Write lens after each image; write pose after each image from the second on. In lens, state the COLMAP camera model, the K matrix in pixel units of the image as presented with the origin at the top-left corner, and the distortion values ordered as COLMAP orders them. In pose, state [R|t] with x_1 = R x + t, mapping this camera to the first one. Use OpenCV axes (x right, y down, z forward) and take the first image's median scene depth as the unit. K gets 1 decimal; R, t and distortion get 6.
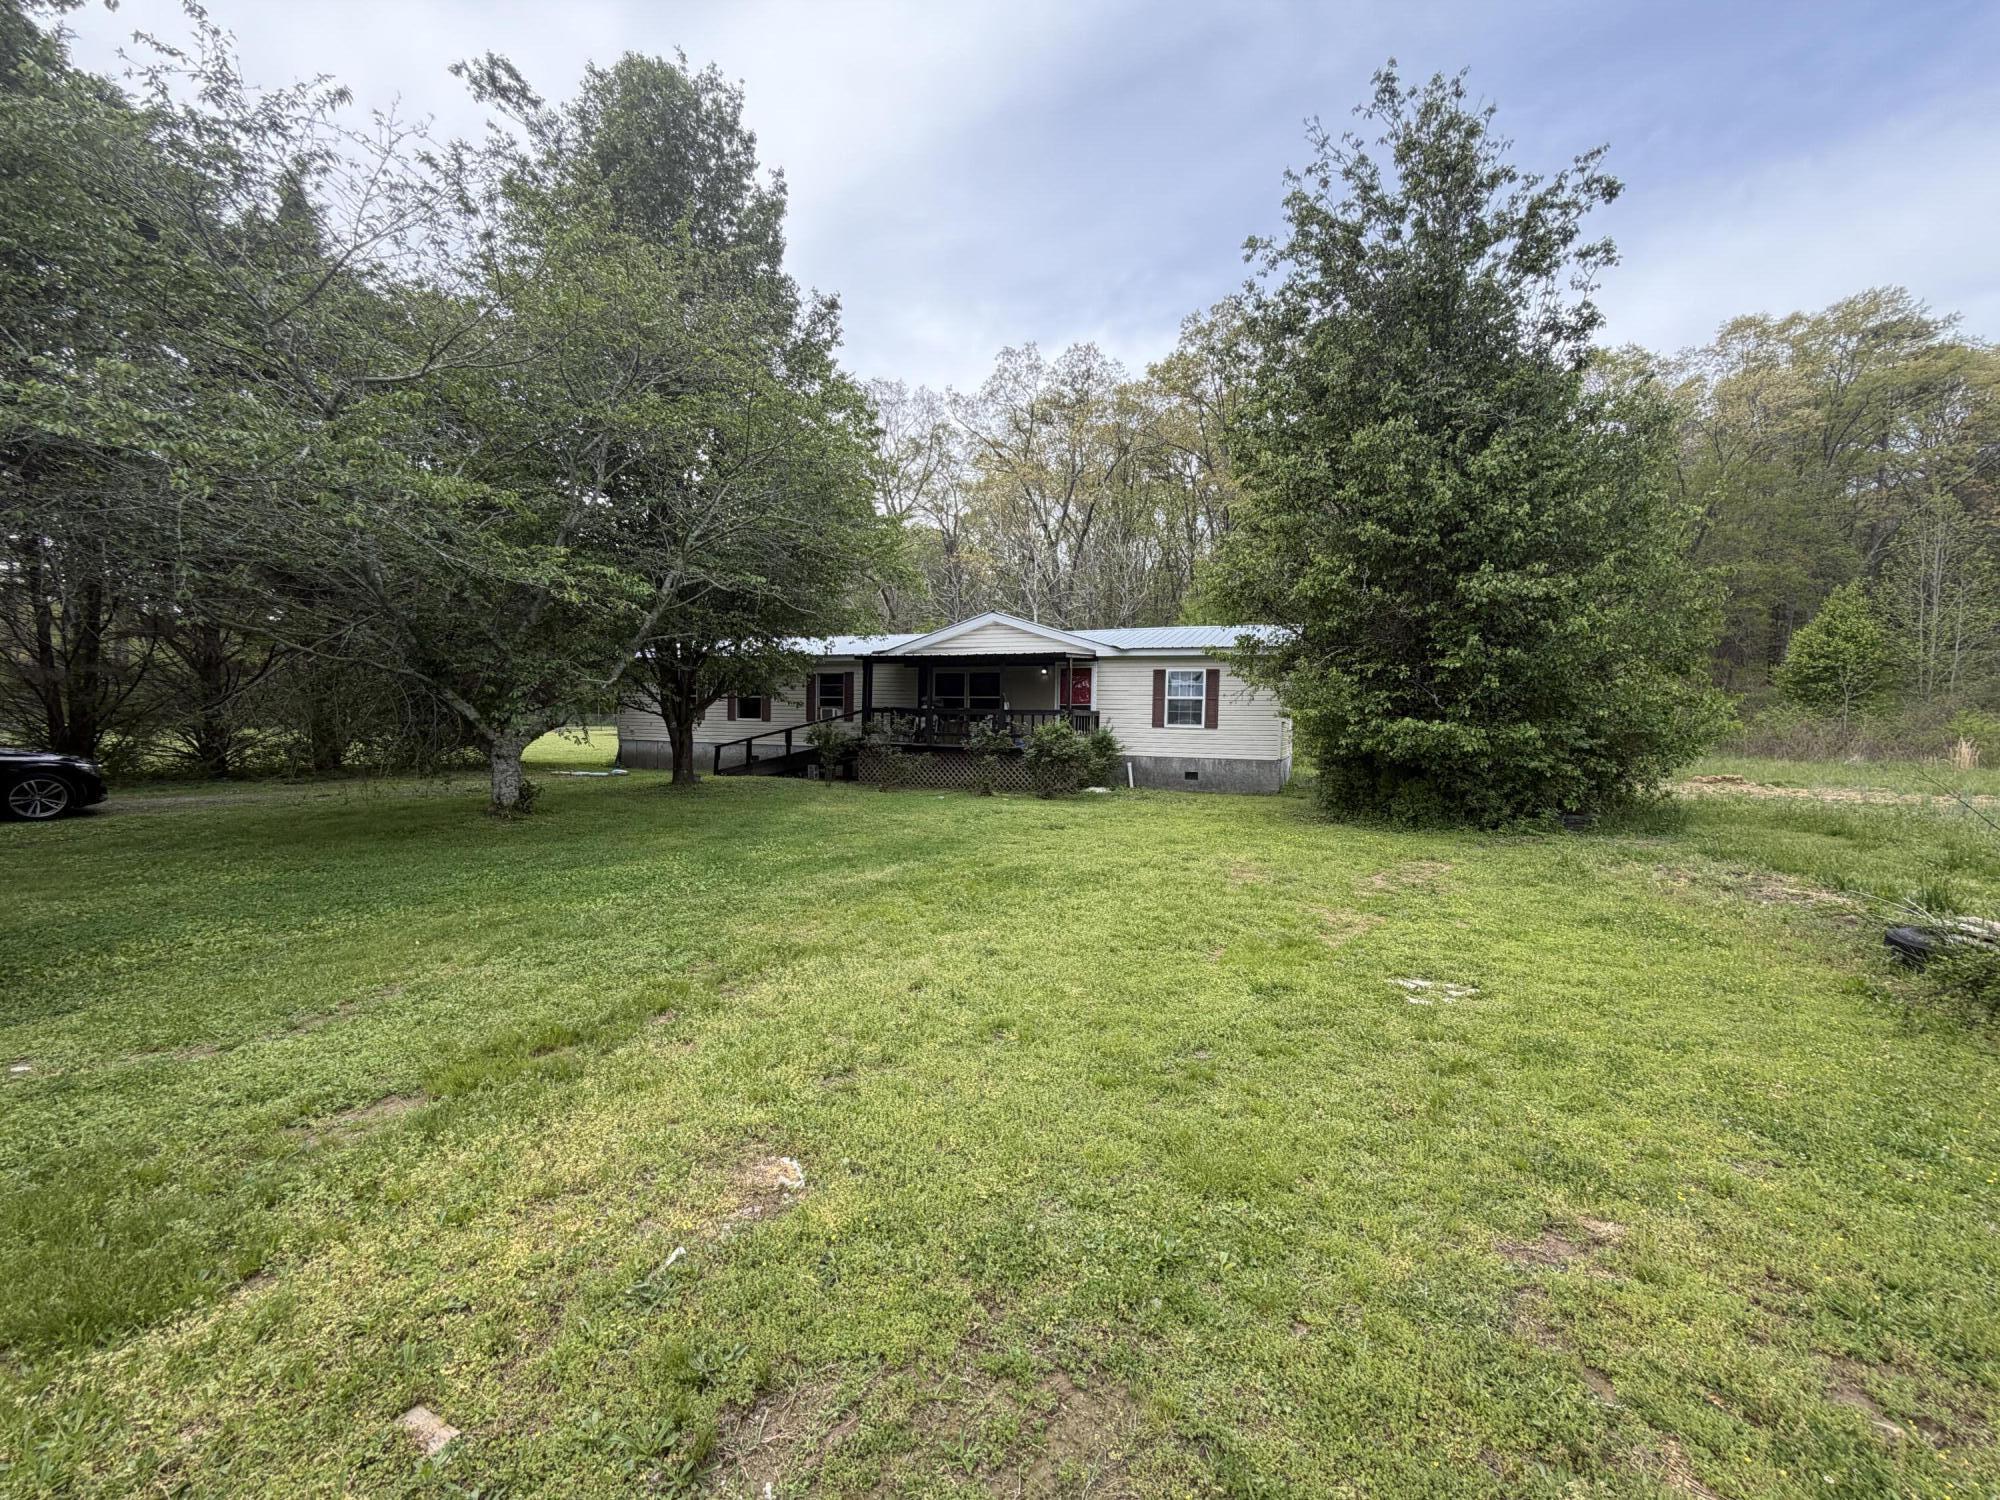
lens RADIAL K [[804.3, 0, 1000.0], [0, 804.3, 750.0], [0, 0, 1]] dist [-0.001213, 0.004873]
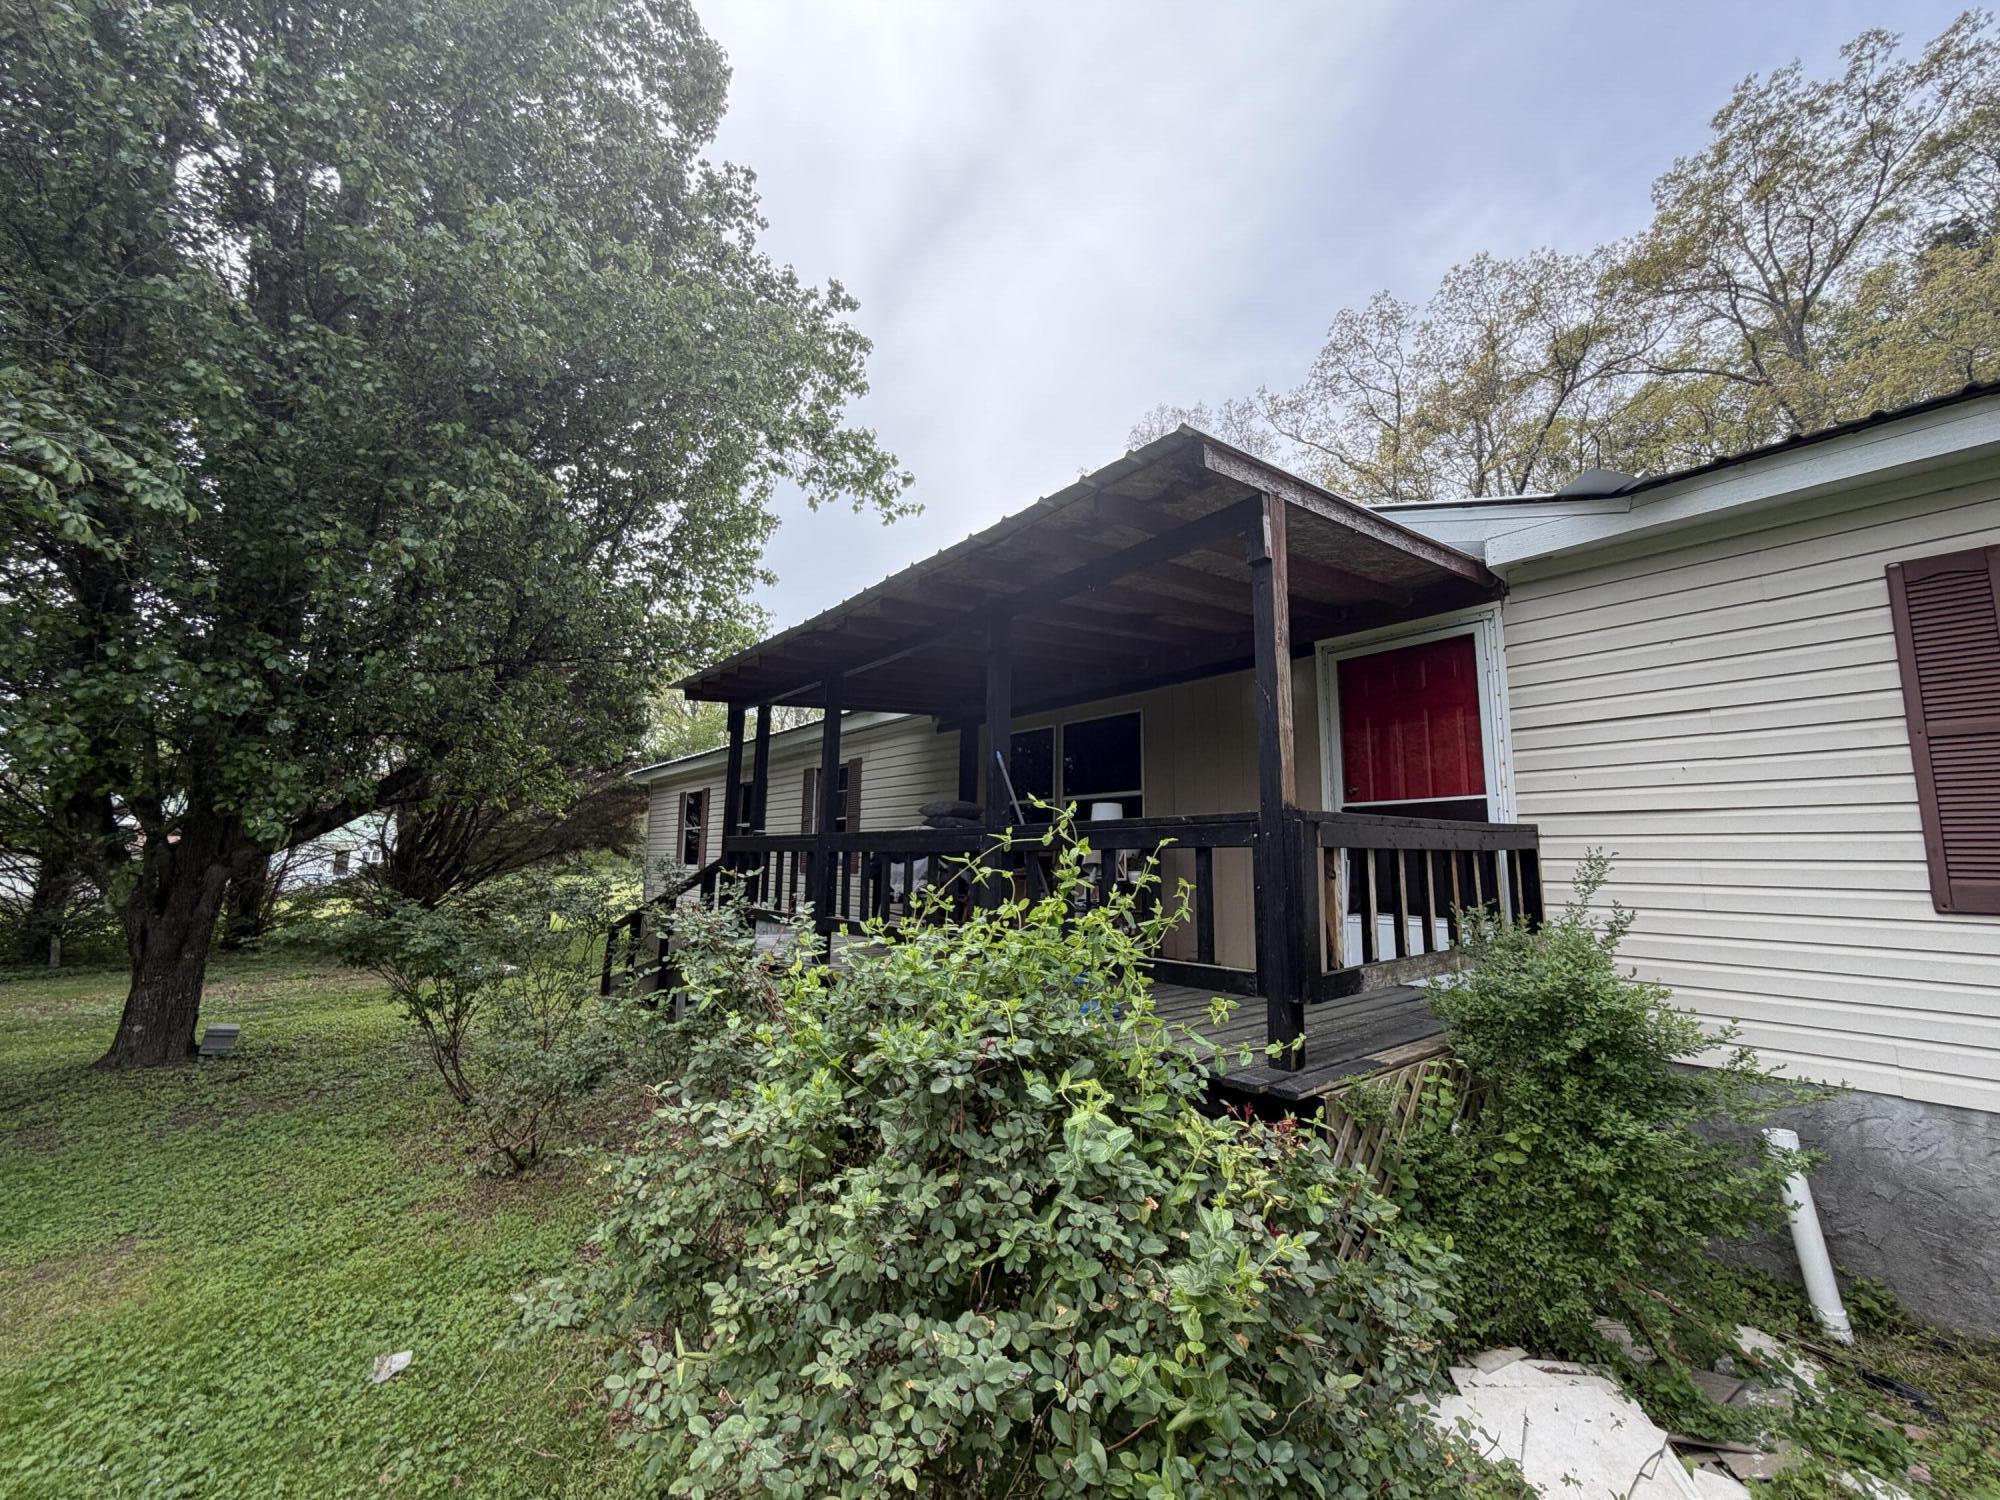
lens RADIAL K [[804.3, 0, 1000.0], [0, 804.3, 750.0], [0, 0, 1]] dist [-0.001213, 0.004873]
pose [[0.881767, -0.071734, -0.466199, 0.095953], [-0.007559, 0.986092, -0.166028, -0.032958], [0.471625, 0.149922, 0.868961, 0.726967]]
